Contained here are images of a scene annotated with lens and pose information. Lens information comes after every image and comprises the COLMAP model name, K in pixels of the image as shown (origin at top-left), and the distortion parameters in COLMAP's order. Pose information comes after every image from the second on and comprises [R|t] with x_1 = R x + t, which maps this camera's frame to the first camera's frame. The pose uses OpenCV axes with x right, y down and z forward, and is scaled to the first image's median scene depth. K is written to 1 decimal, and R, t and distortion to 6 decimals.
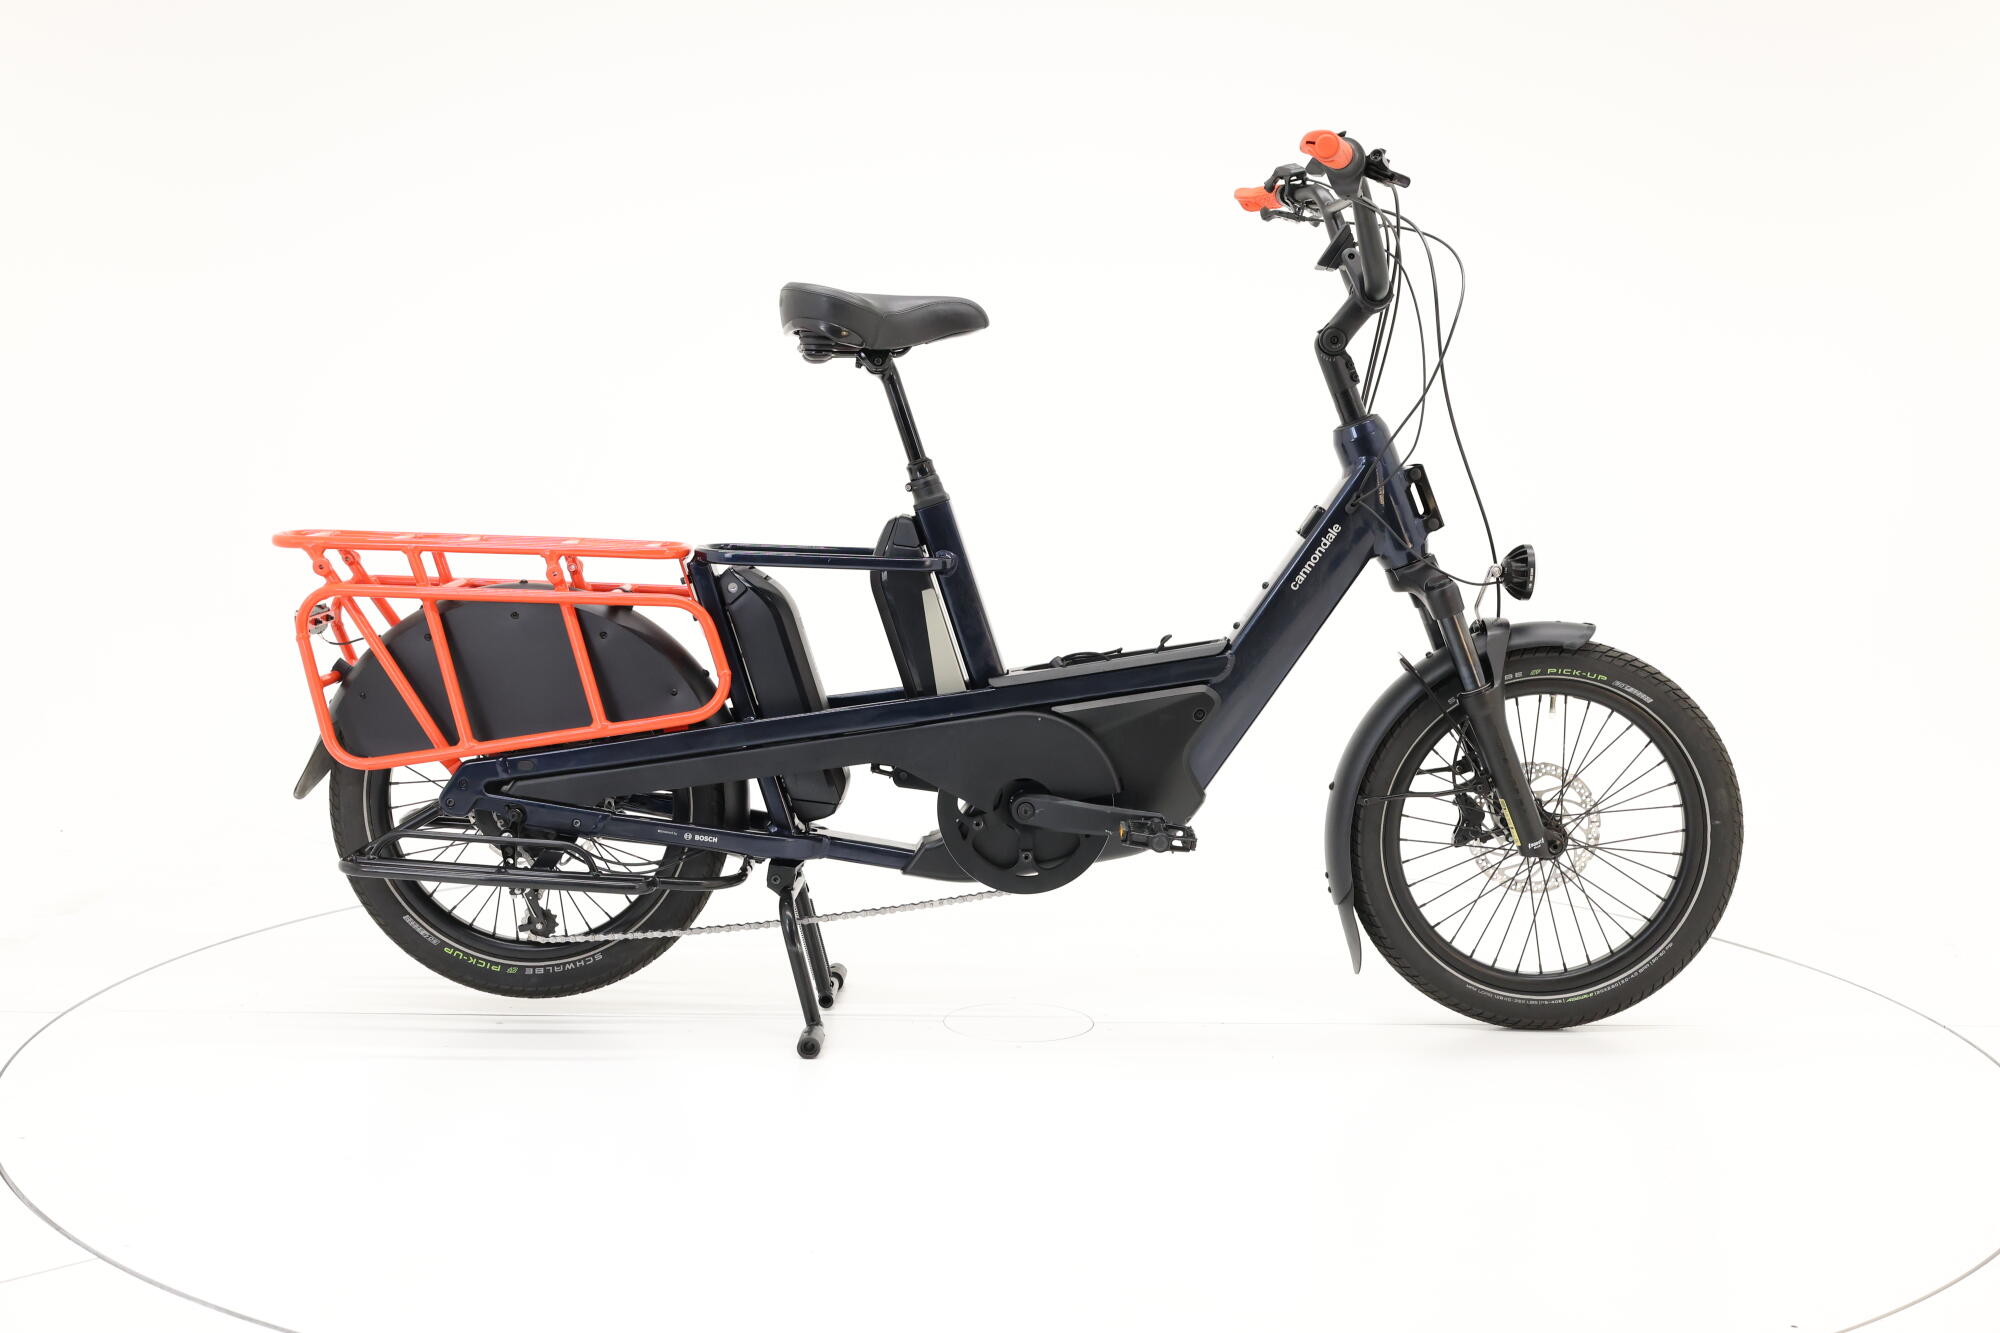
lens RADIAL K [[2289.7, 0, 1000.0], [0, 2289.7, 666.5], [0, 0, 1]] dist [0.149702, 0.001736]
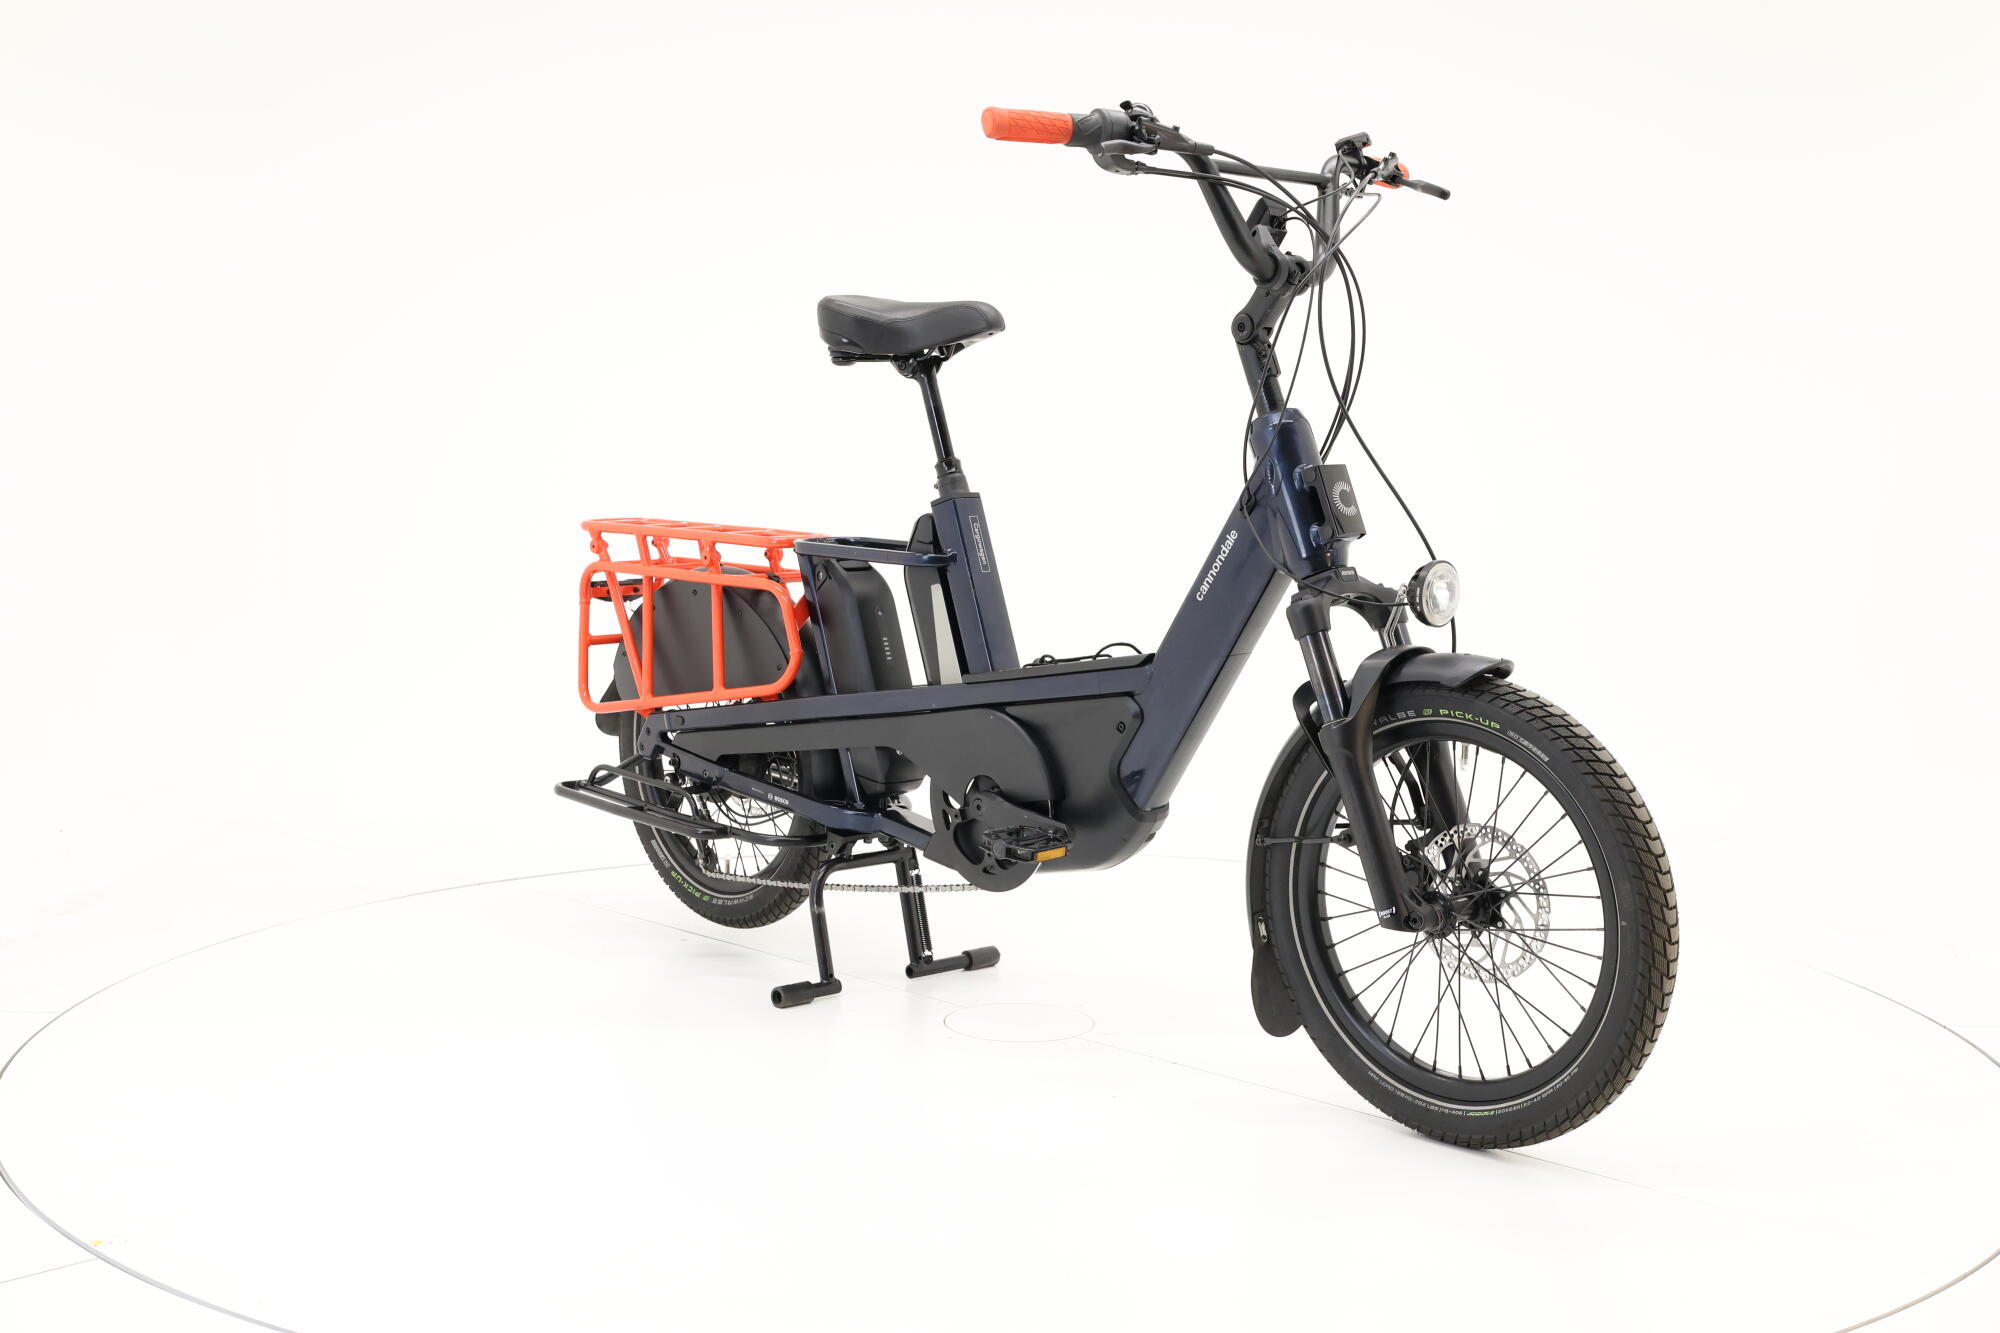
lens RADIAL K [[2289.7, 0, 1000.0], [0, 2289.7, 666.5], [0, 0, 1]] dist [0.149702, 0.001736]
pose [[0.688126, 0.065993, -0.722584, 0.725383], [-0.076166, 0.996923, 0.018514, -0.017698], [0.721583, 0.042296, 0.691035, 0.305952]]
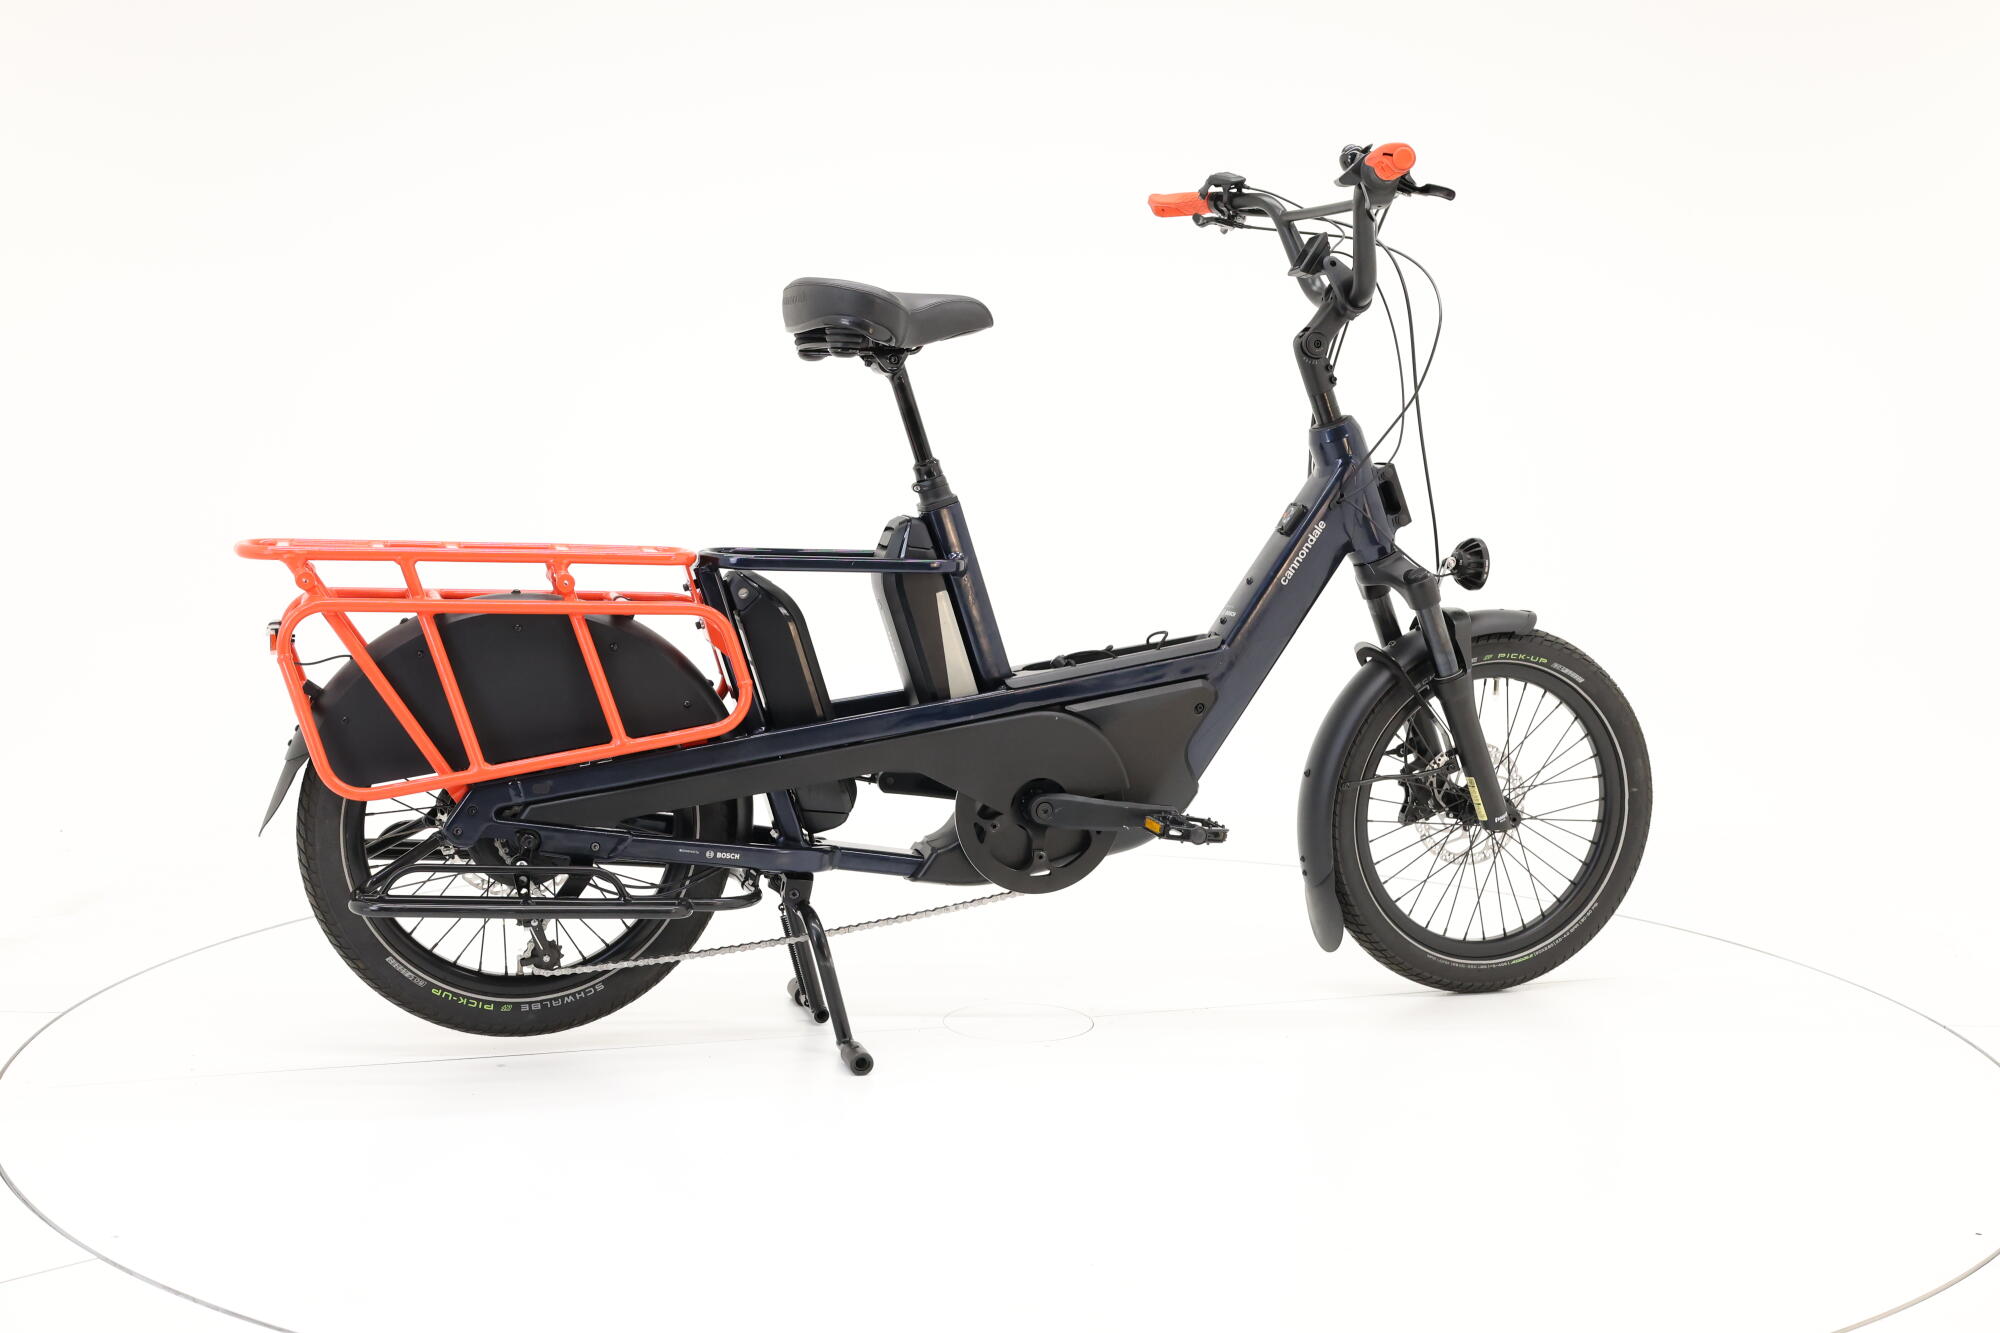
lens RADIAL K [[2289.7, 0, 1000.0], [0, 2289.7, 666.5], [0, 0, 1]] dist [0.149702, 0.001736]
pose [[0.955416, -0.030166, 0.293717, -0.294496], [0.029085, 0.999545, 0.008046, -0.008384], [-0.293826, 0.000855, 0.955859, 0.048211]]
